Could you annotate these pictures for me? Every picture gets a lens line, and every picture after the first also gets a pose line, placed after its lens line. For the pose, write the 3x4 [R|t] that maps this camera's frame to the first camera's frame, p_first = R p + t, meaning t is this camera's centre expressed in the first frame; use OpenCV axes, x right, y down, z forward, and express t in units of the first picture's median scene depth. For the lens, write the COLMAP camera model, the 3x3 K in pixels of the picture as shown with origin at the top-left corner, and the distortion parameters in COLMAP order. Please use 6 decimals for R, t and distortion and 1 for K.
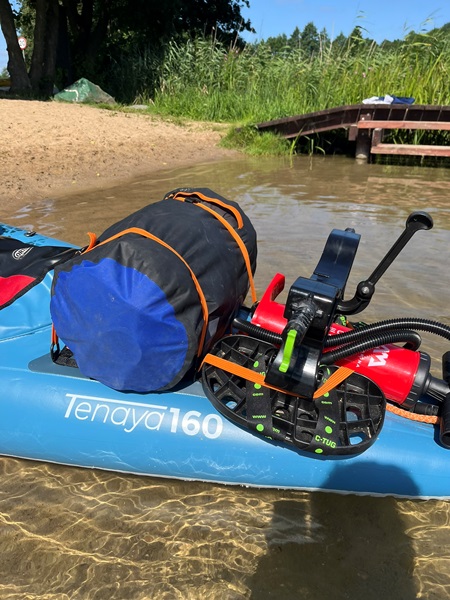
lens RADIAL K [[512.6, 0, 225.0], [0, 512.6, 323.3], [0, 0, 1]] dist [0.000513, -0.010478]
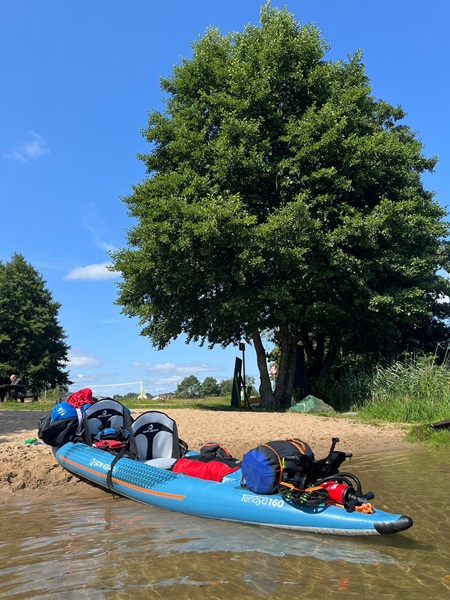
lens RADIAL K [[489.6, 0, 225.0], [0, 489.6, 300.0], [0, 0, 1]] dist [0.046244, -0.001203]
pose [[0.902770, -0.136921, -0.407749, 0.097753], [-0.129577, 0.817367, -0.561356, 0.083280], [0.410142, 0.559610, 0.720153, -0.189189]]
